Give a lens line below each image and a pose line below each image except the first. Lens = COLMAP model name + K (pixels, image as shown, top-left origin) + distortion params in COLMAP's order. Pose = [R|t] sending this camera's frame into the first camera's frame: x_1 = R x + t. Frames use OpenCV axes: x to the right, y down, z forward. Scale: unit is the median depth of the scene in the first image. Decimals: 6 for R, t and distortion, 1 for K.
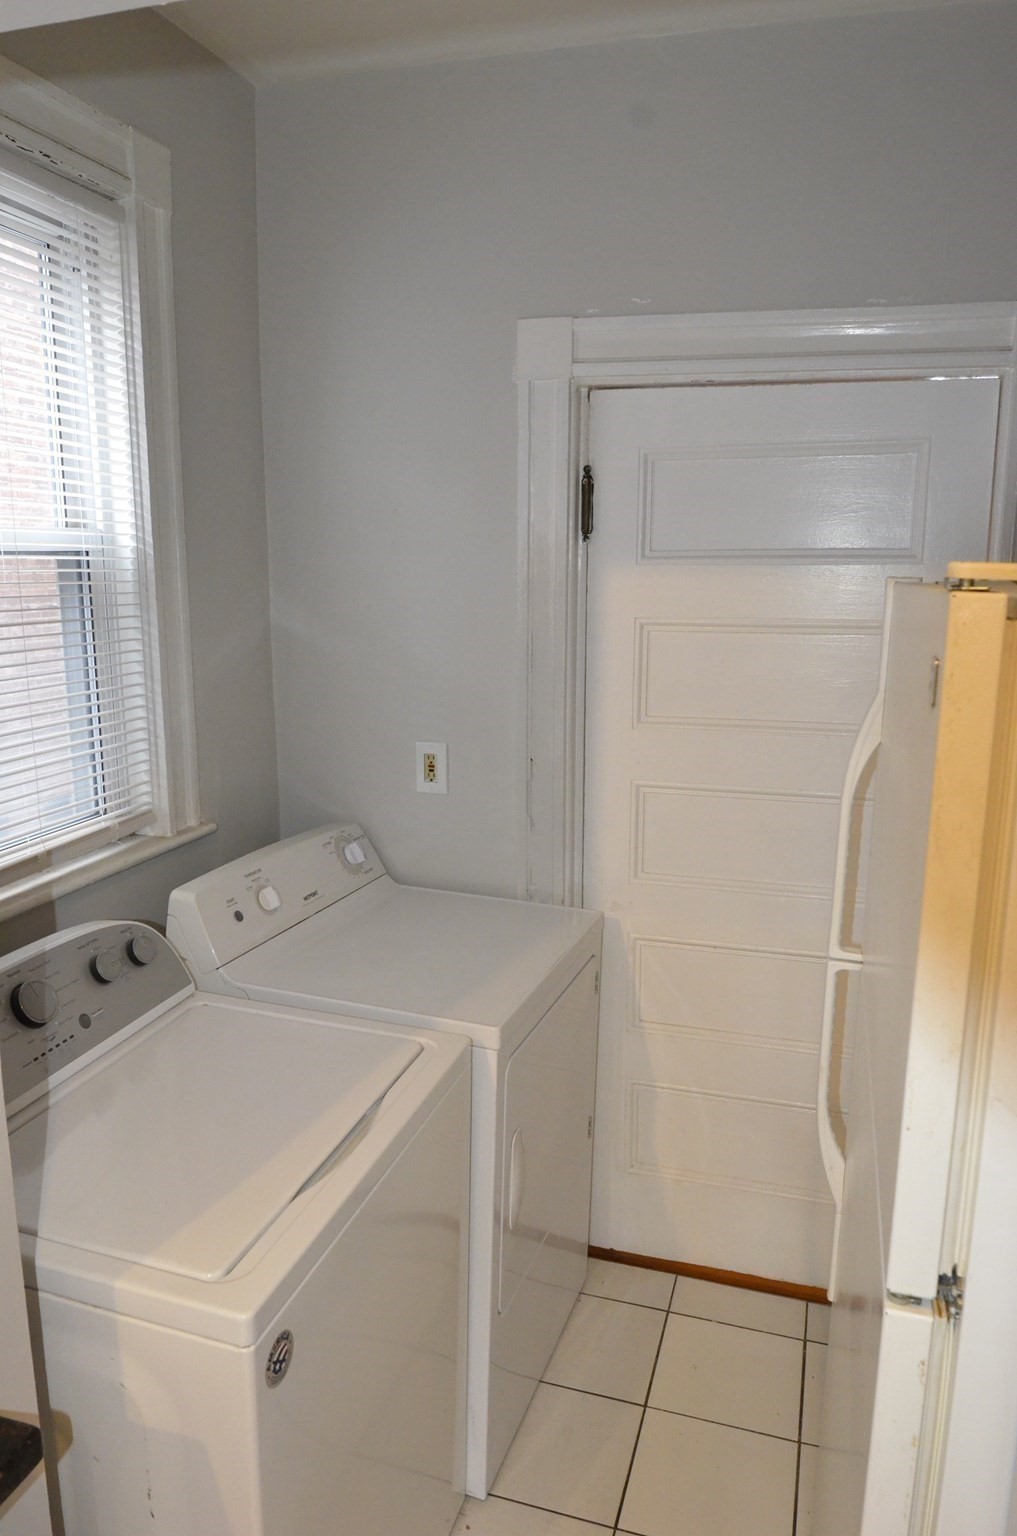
lens RADIAL K [[1038.0, 0, 514.5], [0, 1038.0, 769.0], [0, 0, 1]] dist [-0.016106, -0.010885]
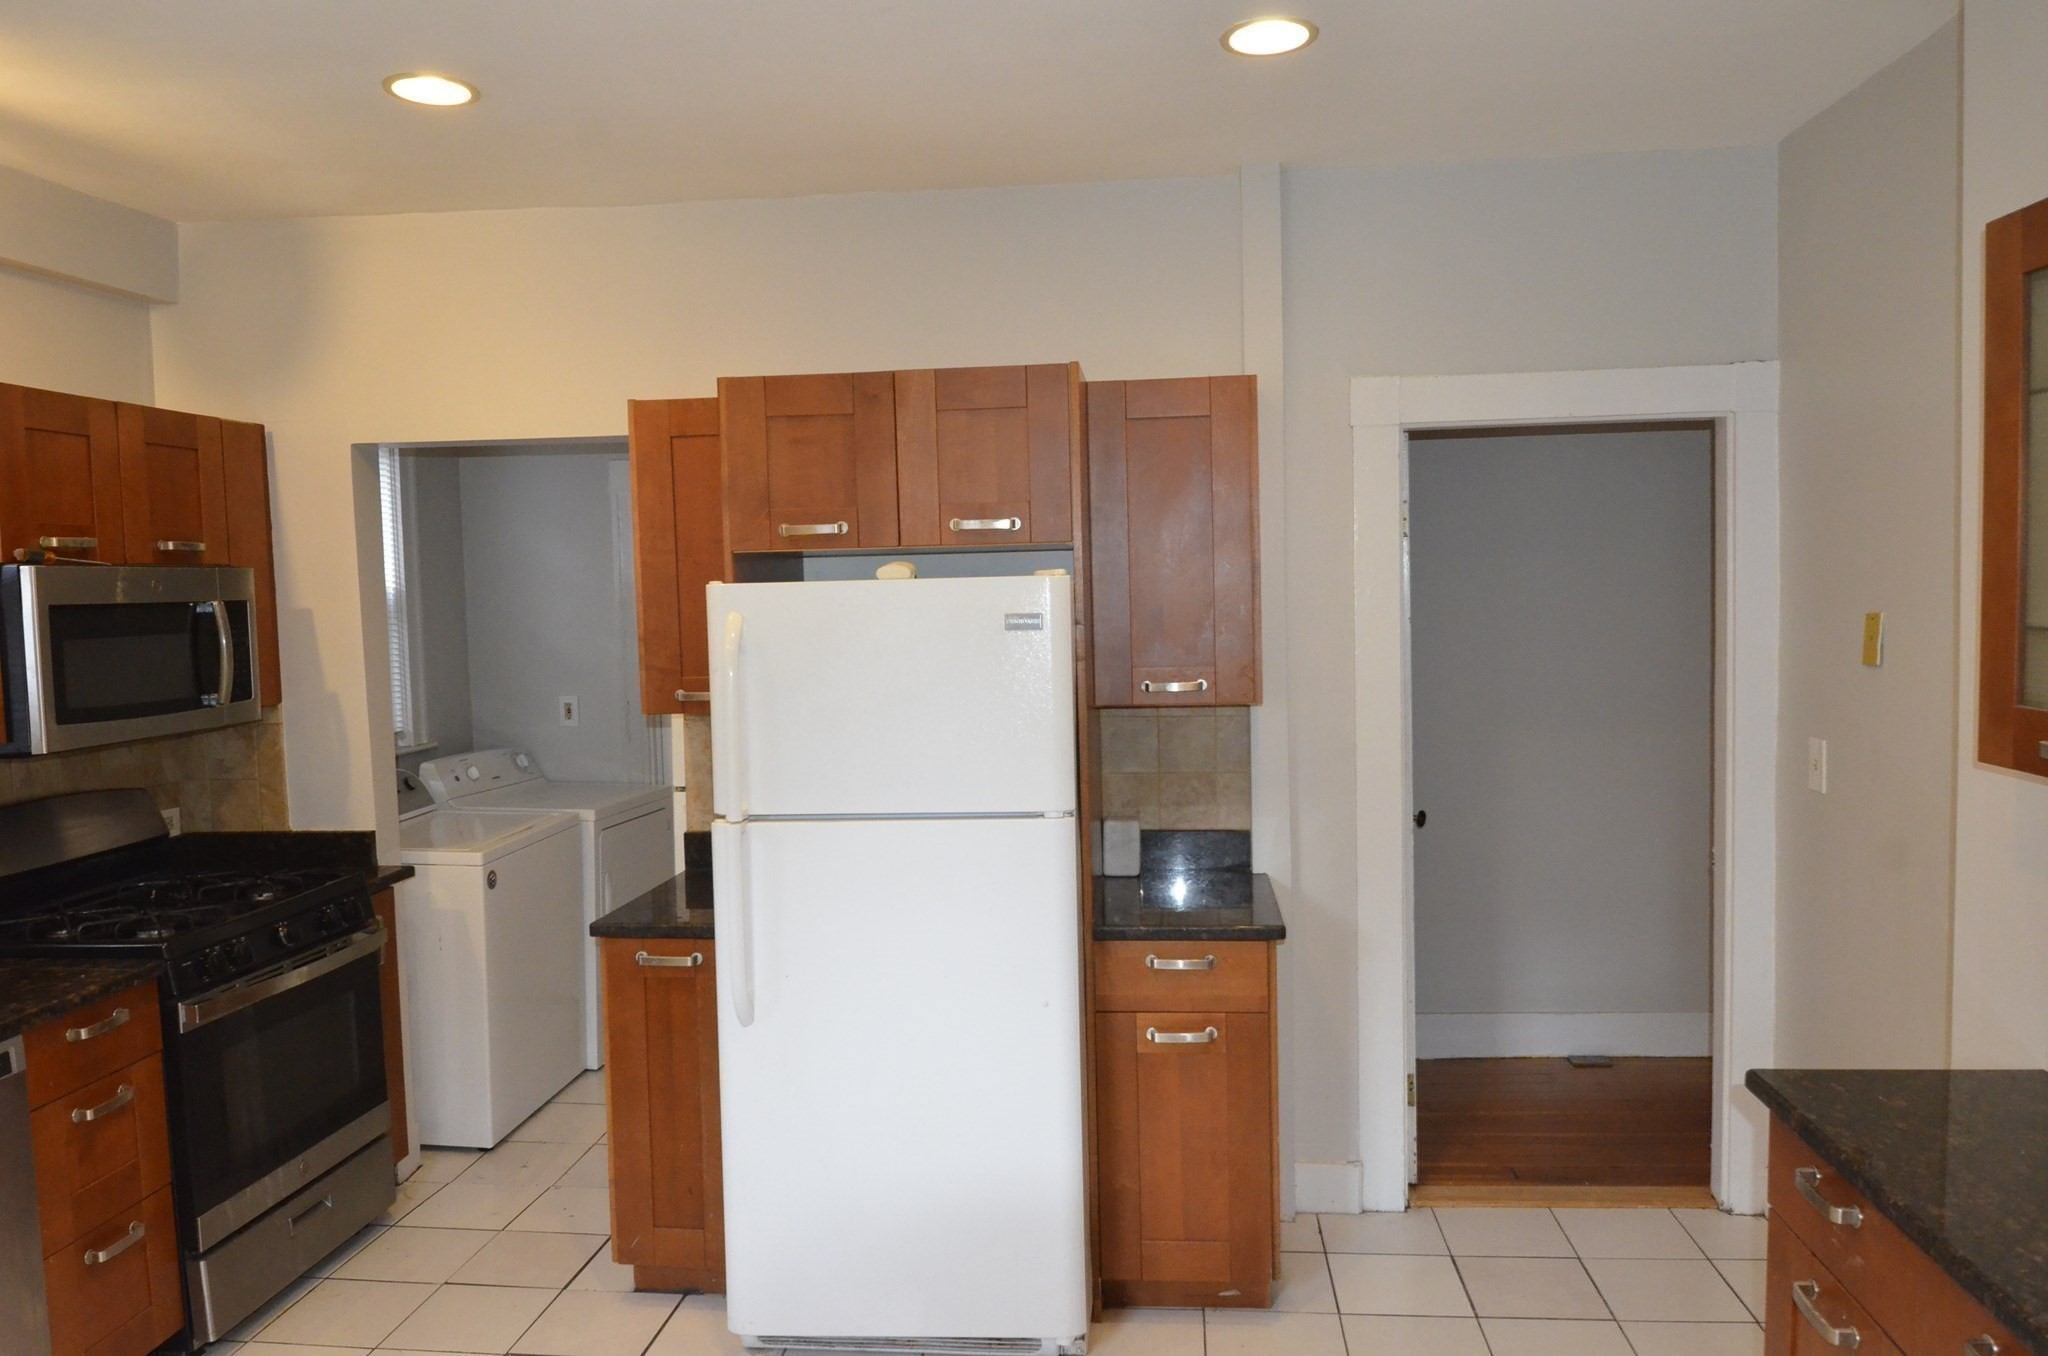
lens RADIAL K [[1384.0, 0, 1027.9], [0, 1384.0, 664.6], [0, 0, 1]] dist [-0.016106, -0.010885]
pose [[0.980174, -0.039300, 0.194203, 0.252828], [0.066277, 0.988705, -0.134427, 0.319133], [-0.186727, 0.144633, 0.971707, -1.545011]]
